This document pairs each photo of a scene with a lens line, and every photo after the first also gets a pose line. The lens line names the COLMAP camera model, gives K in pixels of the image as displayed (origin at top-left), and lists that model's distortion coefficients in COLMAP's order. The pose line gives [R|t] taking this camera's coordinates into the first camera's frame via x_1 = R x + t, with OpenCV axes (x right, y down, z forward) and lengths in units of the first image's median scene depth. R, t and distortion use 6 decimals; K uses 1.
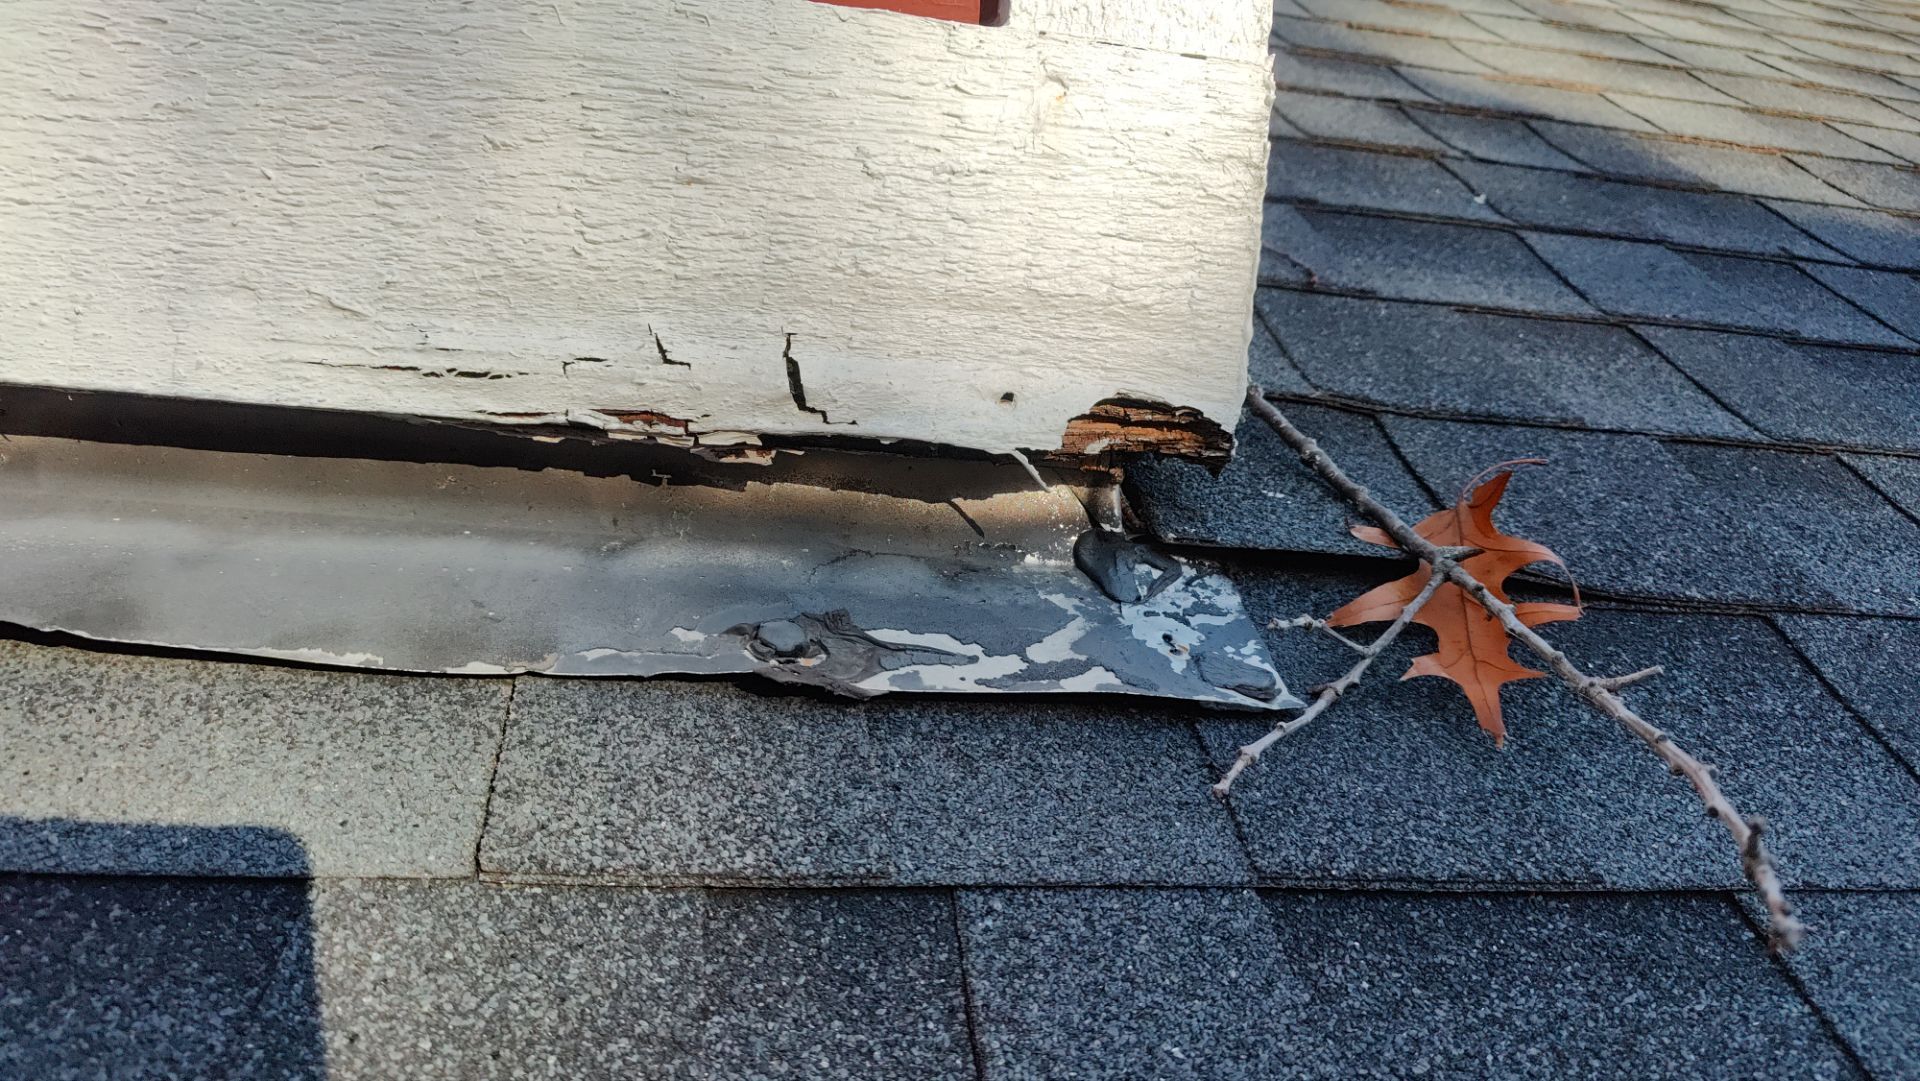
lens RADIAL K [[1362.7, 0, 922.5], [0, 1362.7, 544.6], [0, 0, 1]] dist [-0.001094, -0.004954]
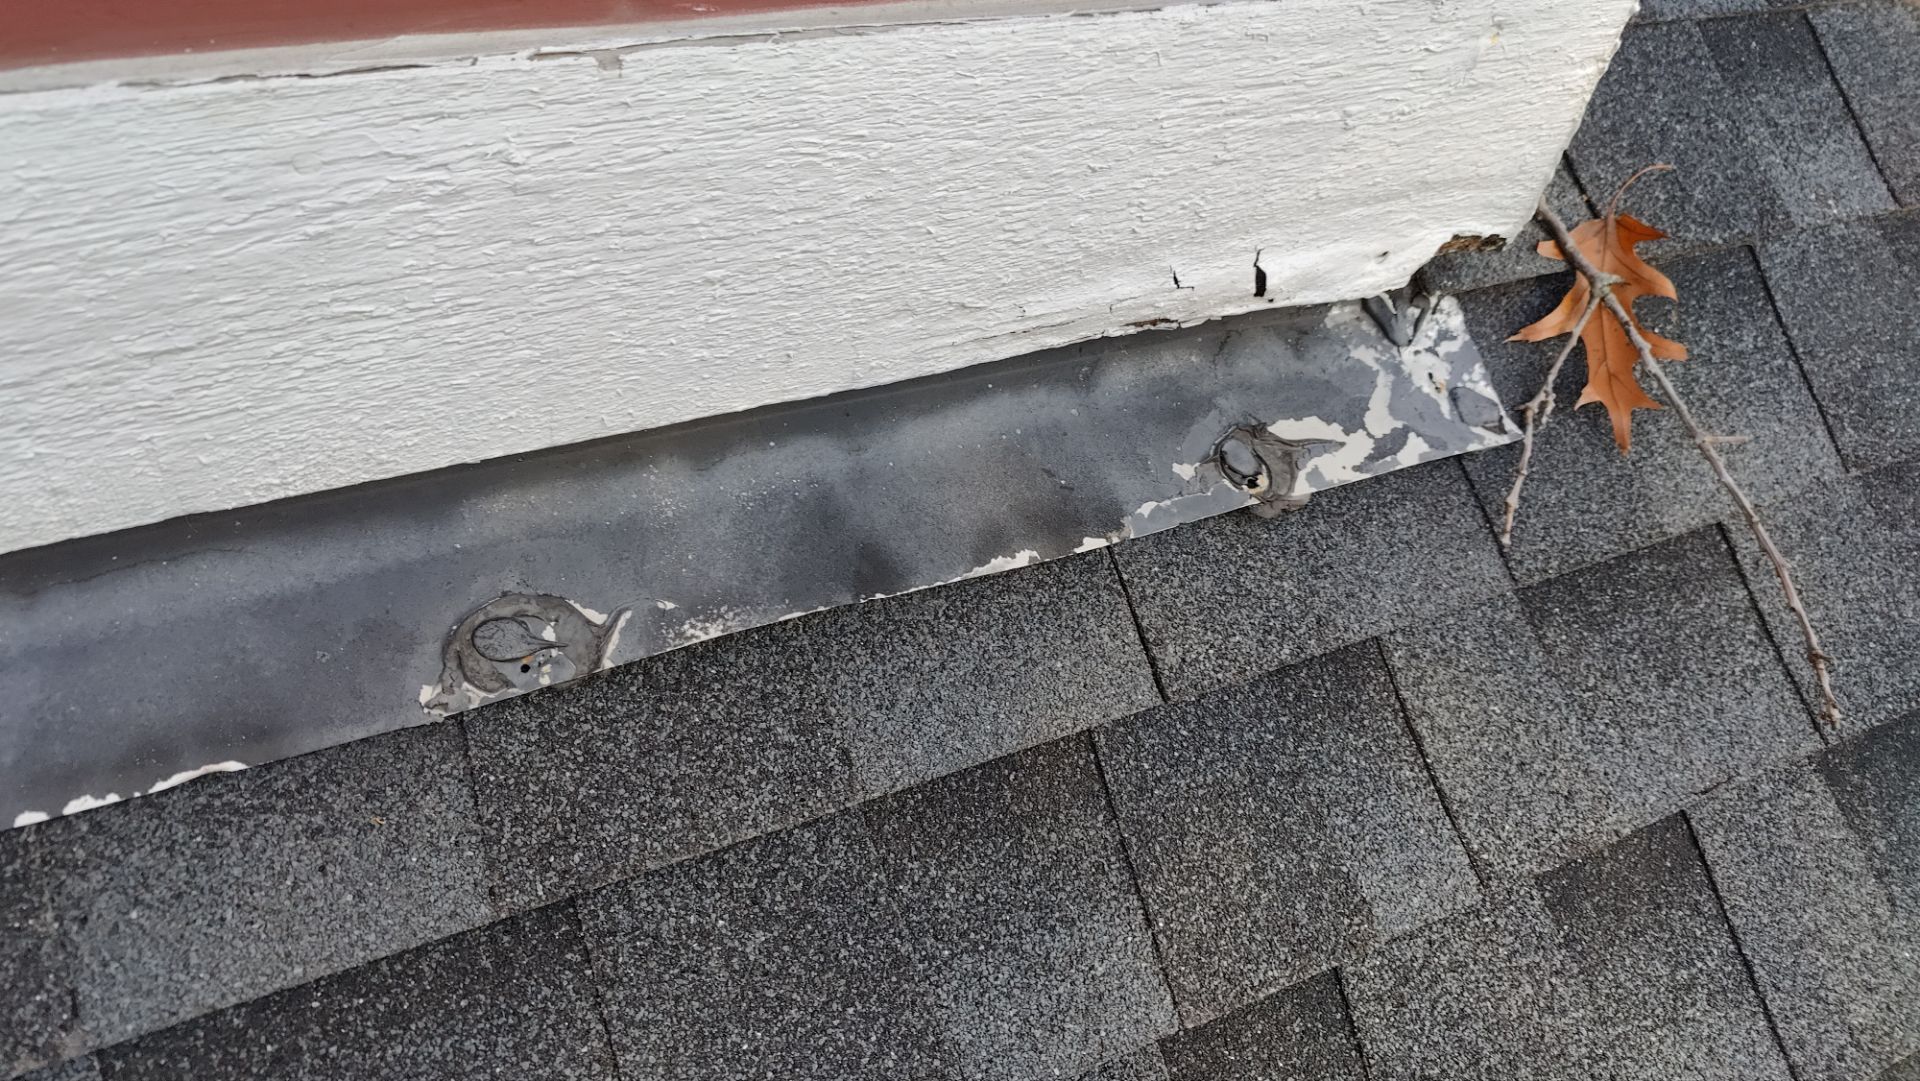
lens RADIAL K [[1330.0, 0, 952.4], [0, 1330.0, 535.9], [0, 0, 1]] dist [0.071090, -0.072010]
pose [[0.962054, -0.152122, 0.226520, -0.749704], [-0.038361, 0.746519, 0.664258, -0.830226], [-0.270149, -0.647741, 0.712356, -0.012954]]
